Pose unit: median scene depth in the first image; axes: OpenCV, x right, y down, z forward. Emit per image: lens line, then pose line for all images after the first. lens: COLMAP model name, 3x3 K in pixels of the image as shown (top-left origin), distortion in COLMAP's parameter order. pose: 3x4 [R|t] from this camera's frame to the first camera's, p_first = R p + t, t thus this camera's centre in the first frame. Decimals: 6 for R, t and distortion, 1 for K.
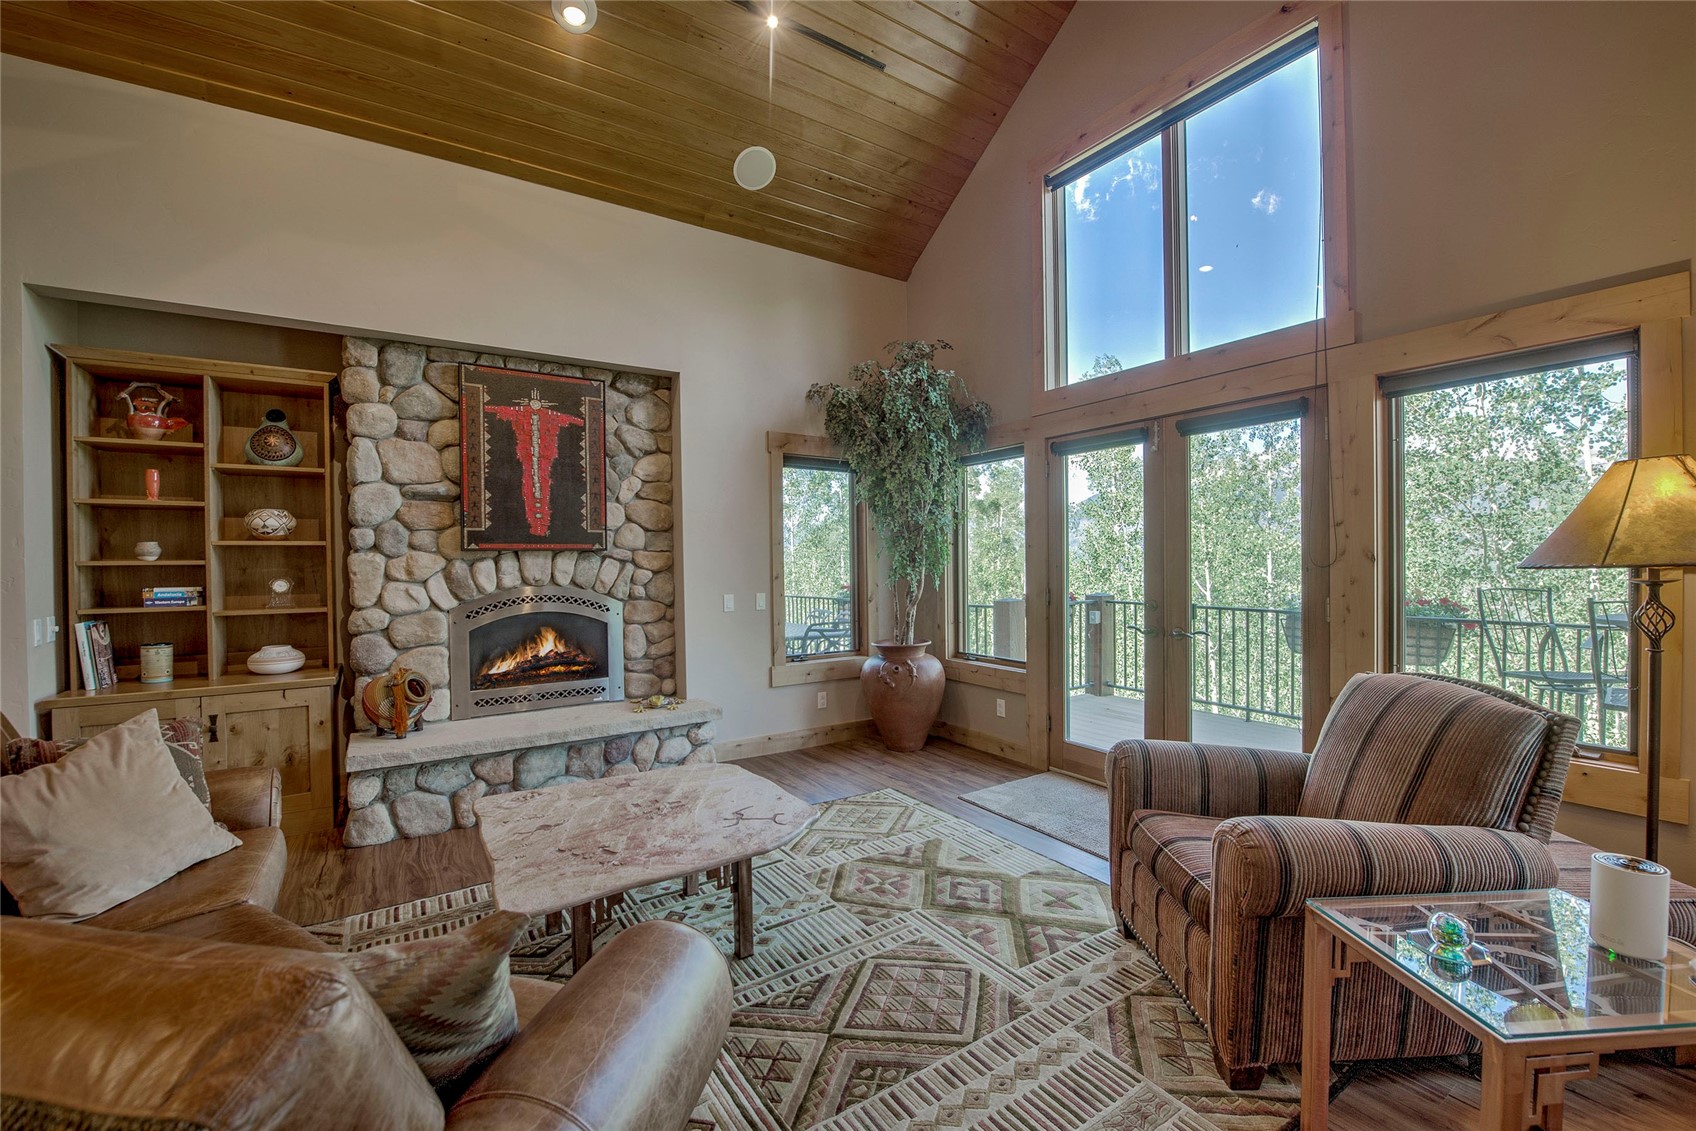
lens RADIAL K [[687.7, 0, 852.4], [0, 687.7, 570.1], [0, 0, 1]] dist [-0.015808, -0.002697]
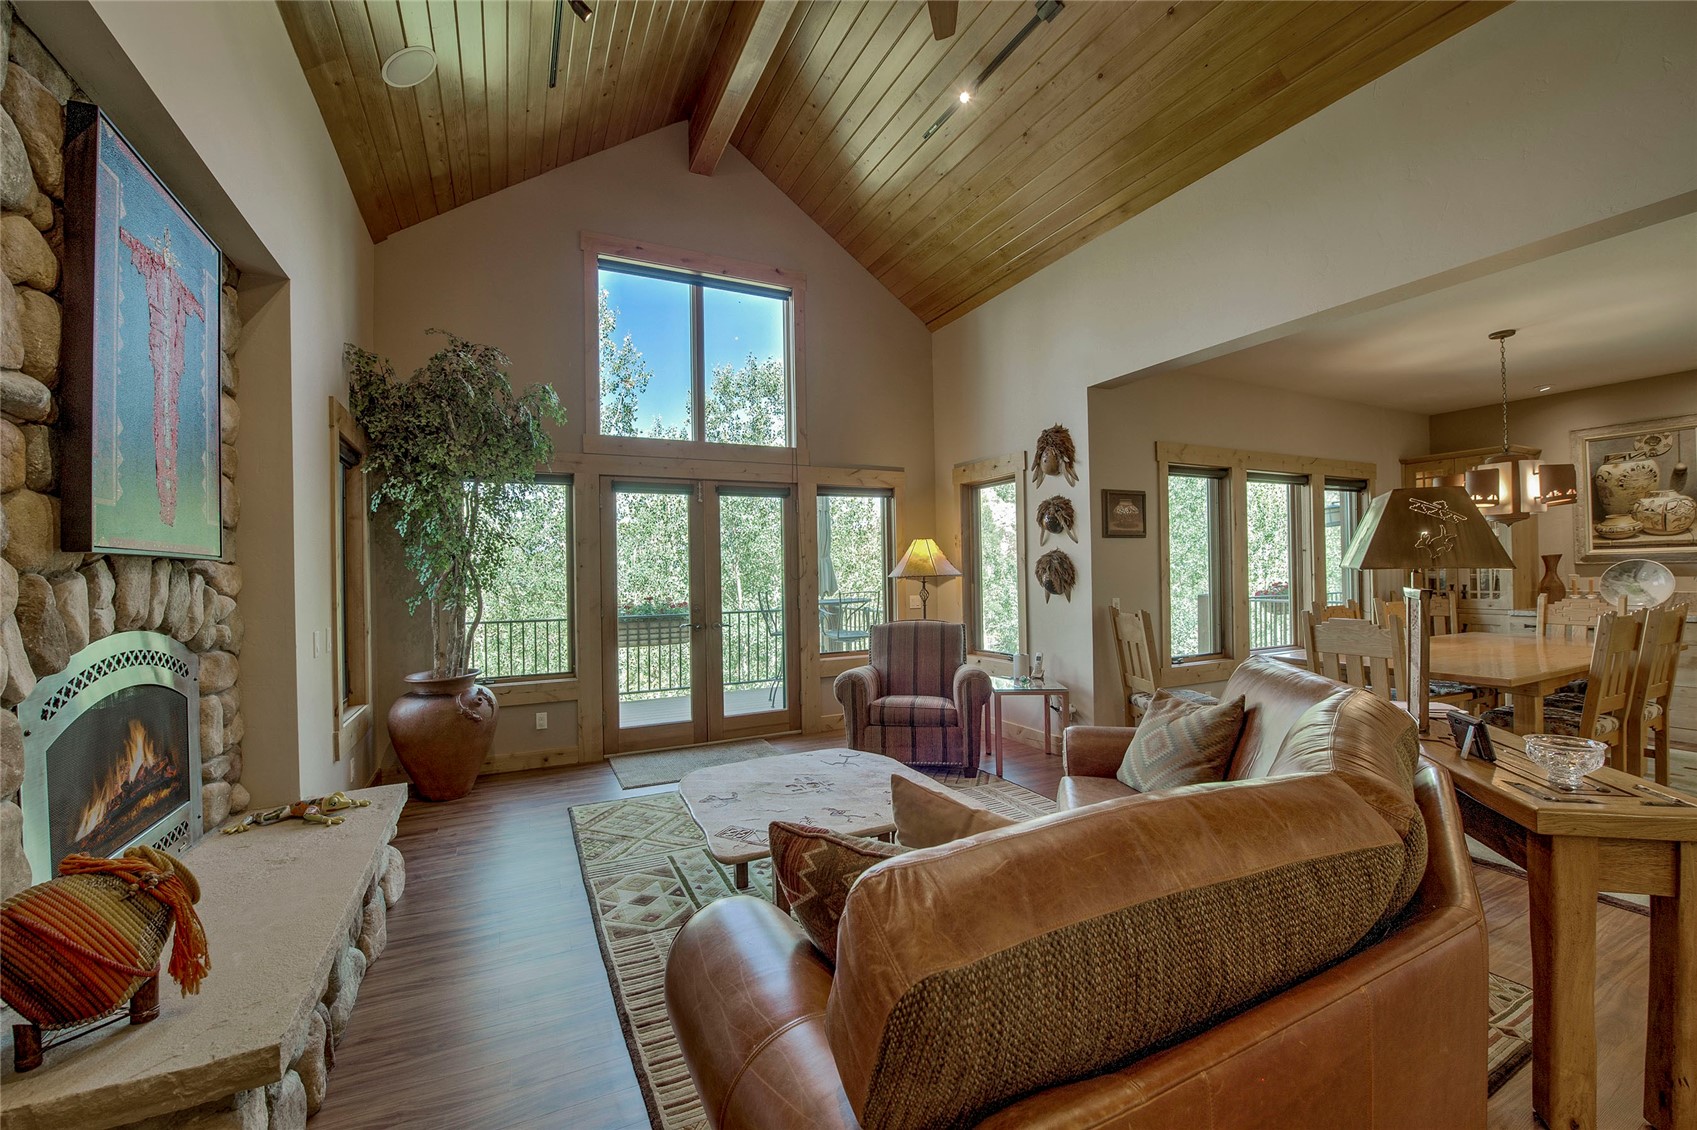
lens RADIAL K [[688.1, 0, 841.9], [0, 688.1, 550.0], [0, 0, 1]] dist [-0.015808, -0.002697]
pose [[0.145326, 0.037178, 0.988685, -0.788731], [0.026840, 0.998778, -0.041503, -0.002367], [-0.989020, 0.032568, 0.144151, 0.408463]]
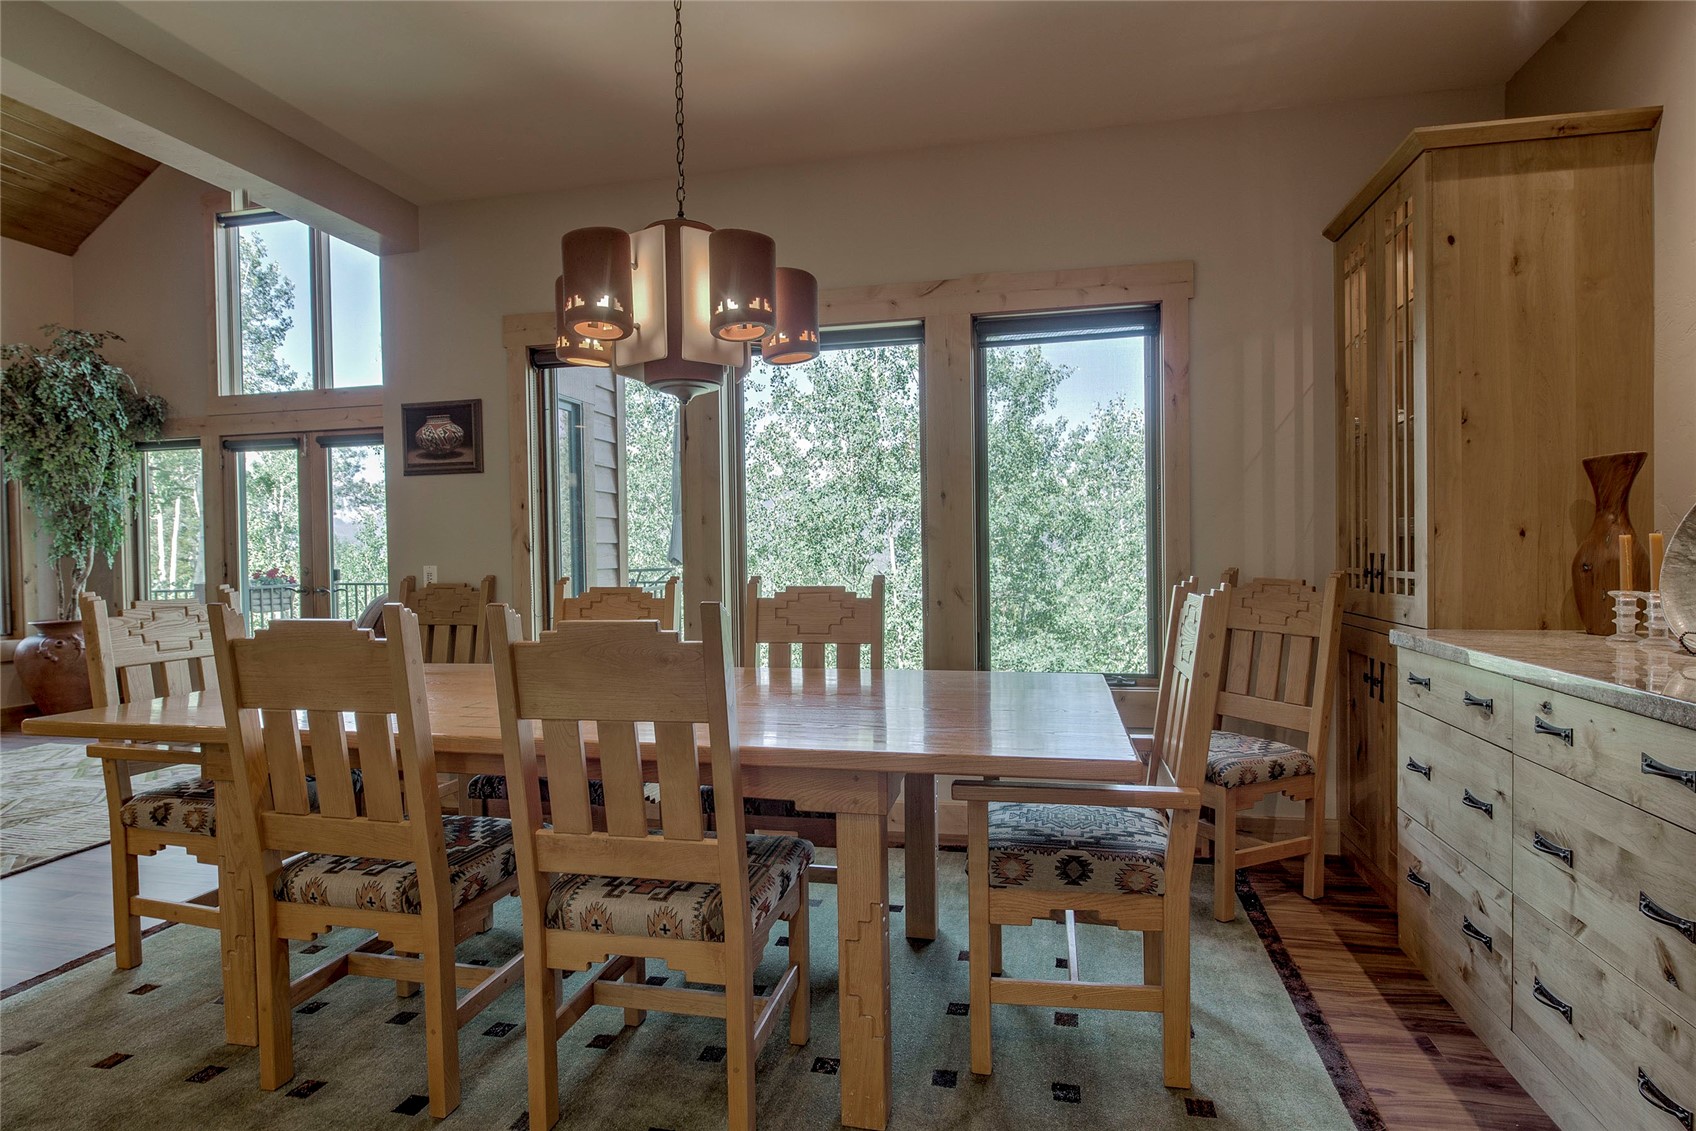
lens RADIAL K [[906.7, 0, 844.9], [0, 906.7, 559.5], [0, 0, 1]] dist [-0.003202, -0.001048]
pose [[0.734490, -0.010452, 0.678539, 0.010800], [0.017303, 0.999845, -0.003328, 0.044555], [-0.678399, 0.014185, 0.734557, -0.848710]]
